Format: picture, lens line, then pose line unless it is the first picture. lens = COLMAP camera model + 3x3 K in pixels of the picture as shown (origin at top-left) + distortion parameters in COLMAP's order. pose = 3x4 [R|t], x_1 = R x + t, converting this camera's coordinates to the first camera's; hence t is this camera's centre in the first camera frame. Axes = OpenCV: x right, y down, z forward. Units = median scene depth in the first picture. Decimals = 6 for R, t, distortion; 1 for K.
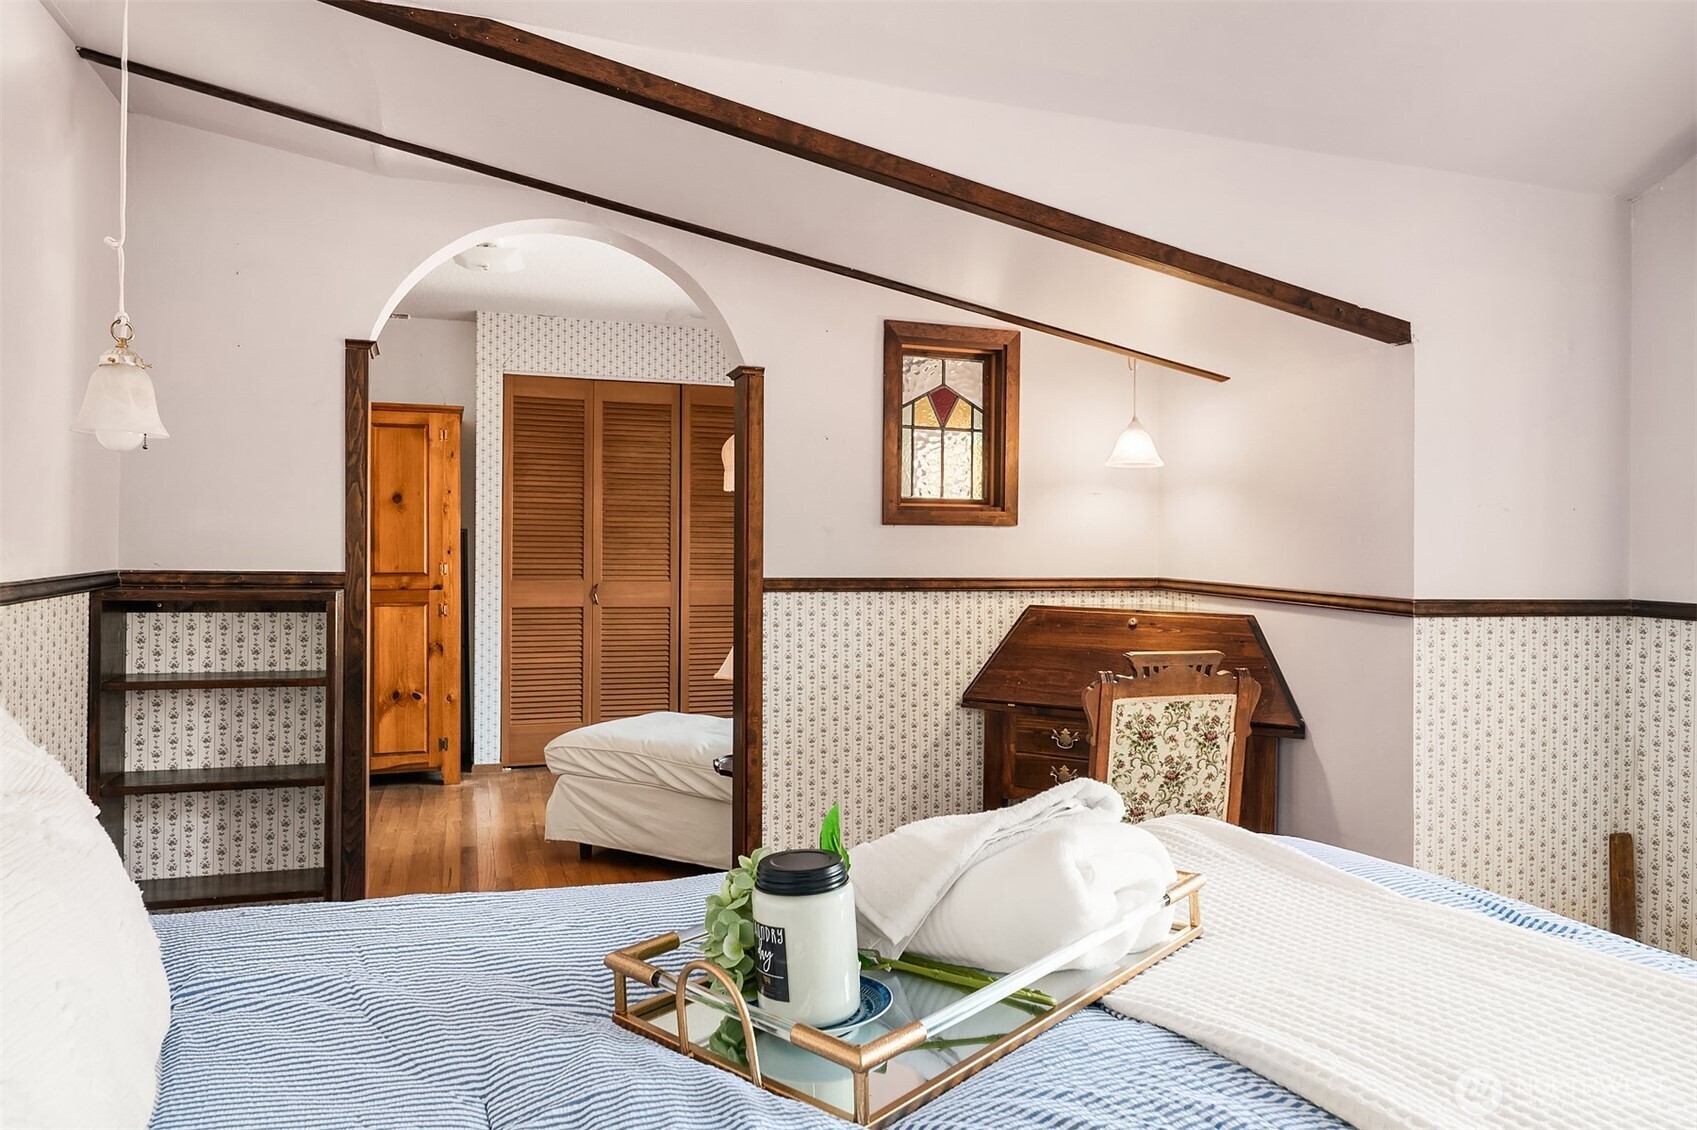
lens RADIAL K [[1131.5, 0, 858.7], [0, 1131.5, 527.2], [0, 0, 1]] dist [-0.003989, -0.004161]
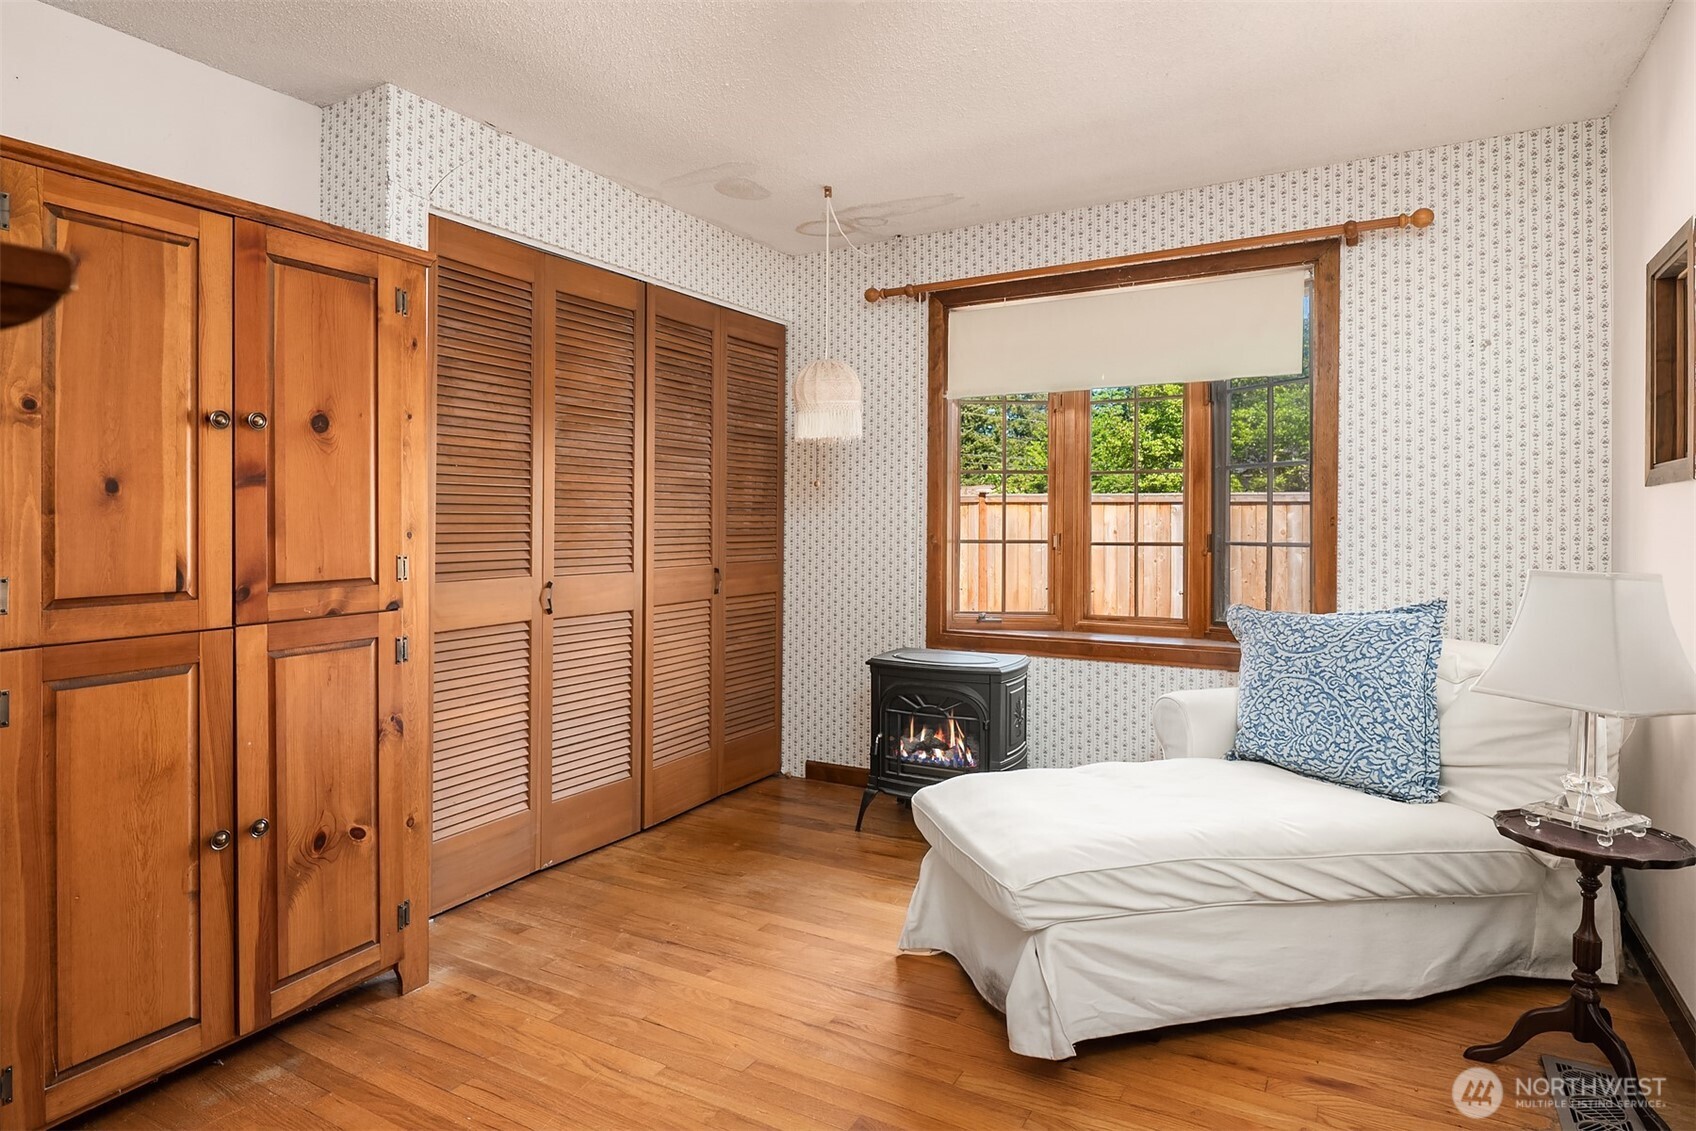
lens RADIAL K [[945.1, 0, 847.4], [0, 945.1, 510.3], [0, 0, 1]] dist [0.003473, 0.000331]
pose [[0.754009, -0.005070, 0.656844, -0.494684], [-0.000237, 0.999968, 0.007990, 0.007377], [-0.656864, -0.006180, 0.753984, 0.550397]]
